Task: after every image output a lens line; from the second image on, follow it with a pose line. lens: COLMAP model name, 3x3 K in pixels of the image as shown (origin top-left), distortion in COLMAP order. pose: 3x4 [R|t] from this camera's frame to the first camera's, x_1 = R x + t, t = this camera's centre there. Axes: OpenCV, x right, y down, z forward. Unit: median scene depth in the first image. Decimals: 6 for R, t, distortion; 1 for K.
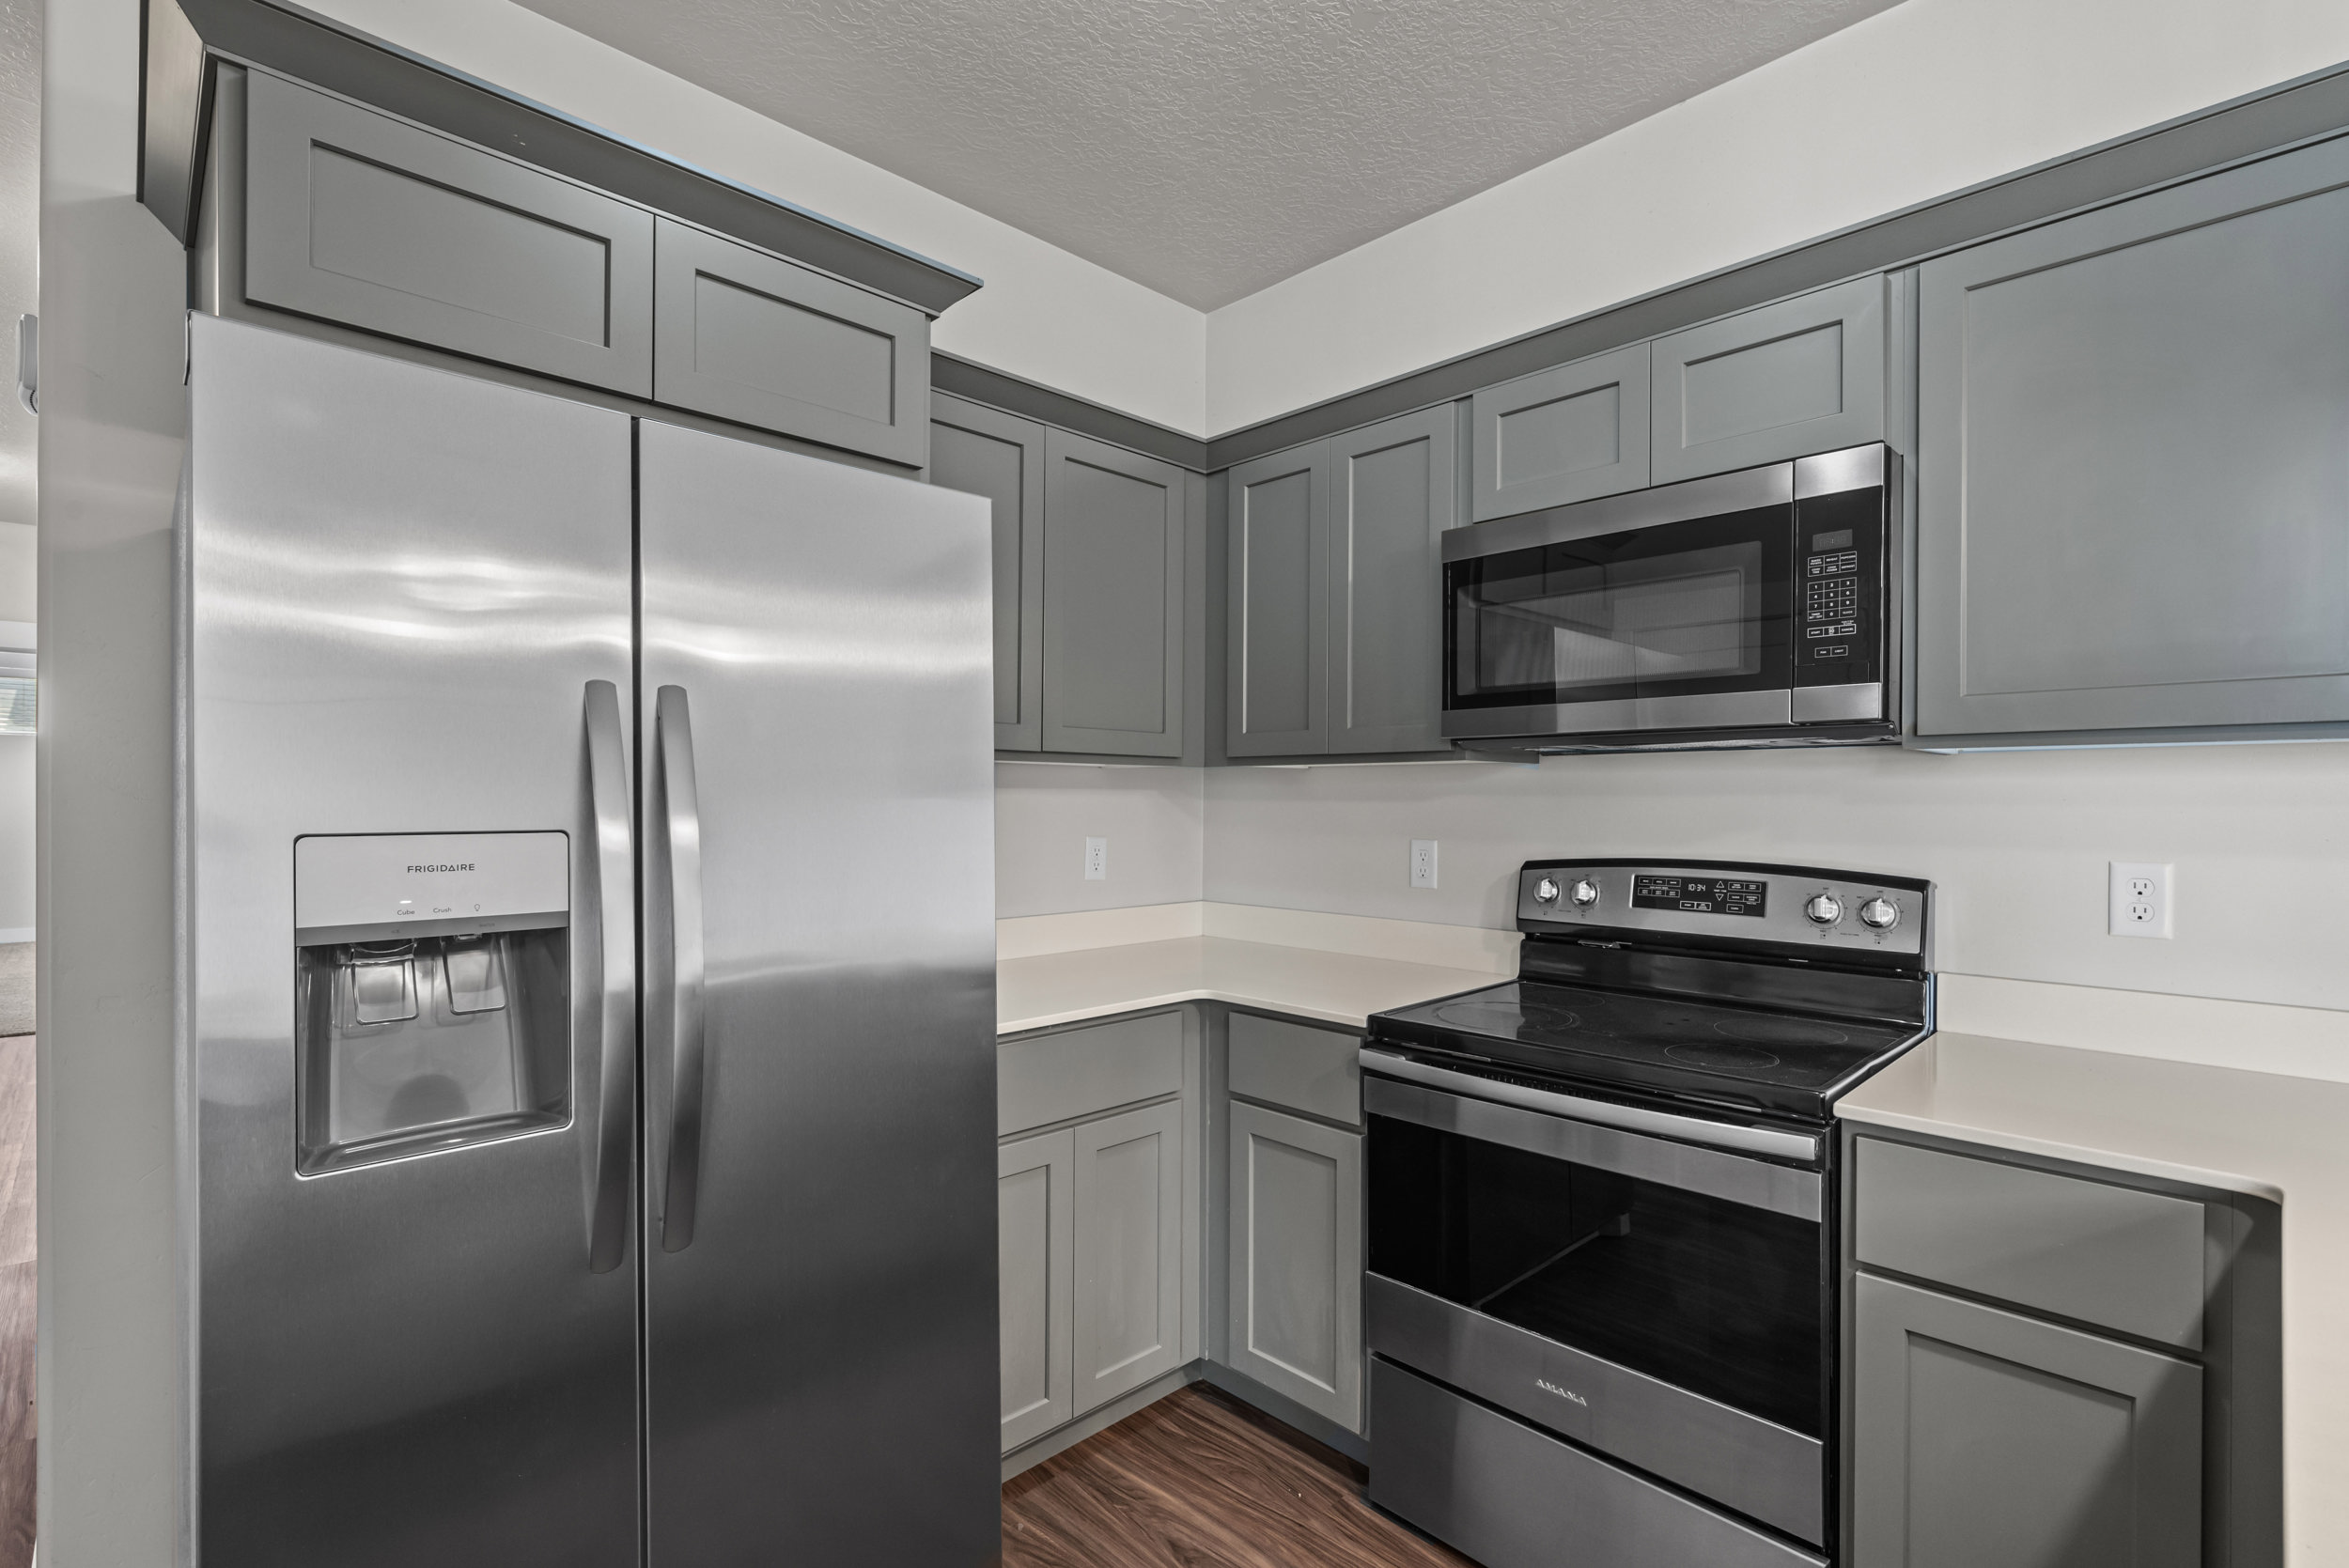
lens RADIAL K [[1073.0, 0, 1183.7], [0, 1073.0, 806.8], [0, 0, 1]] dist [-0.000119, -0.000056]
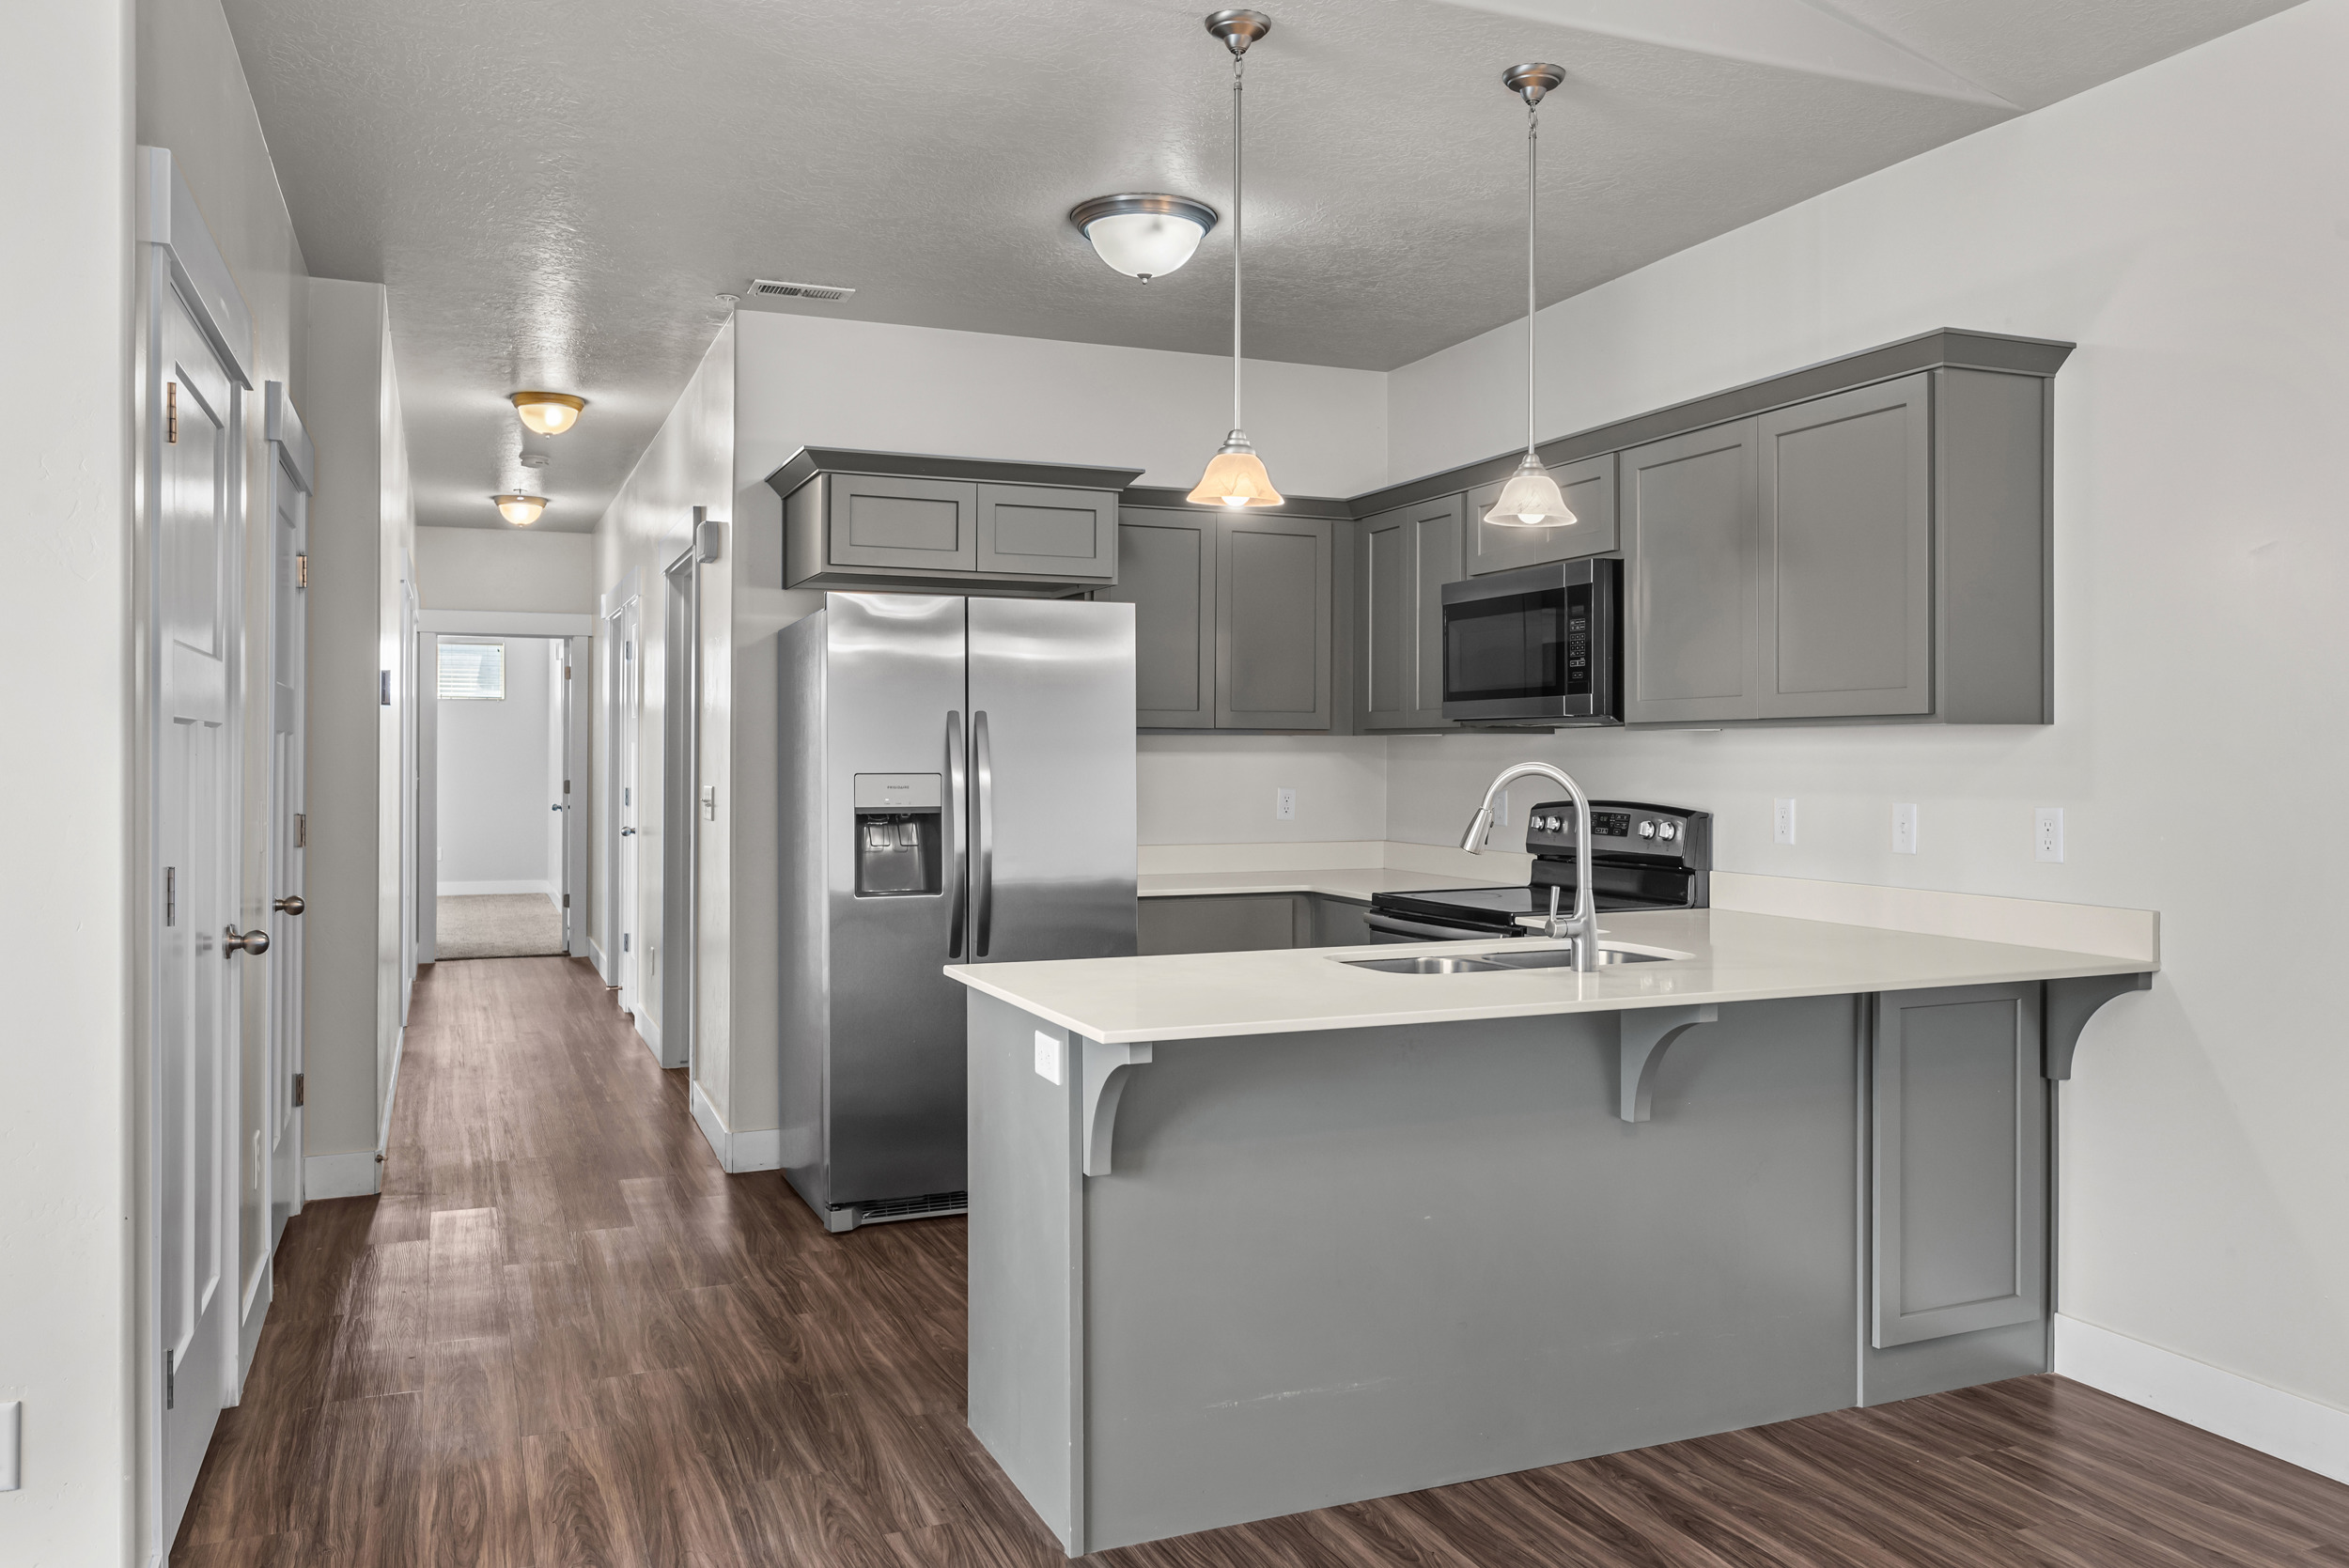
lens RADIAL K [[1687.5, 0, 1173.3], [0, 1687.5, 771.2], [0, 0, 1]] dist [-0.001350, -0.000017]
pose [[0.924851, 0.001248, -0.380327, 0.850853], [-0.000623, 0.999998, 0.001766, 0.005340], [0.380328, -0.001396, 0.924850, -1.452623]]
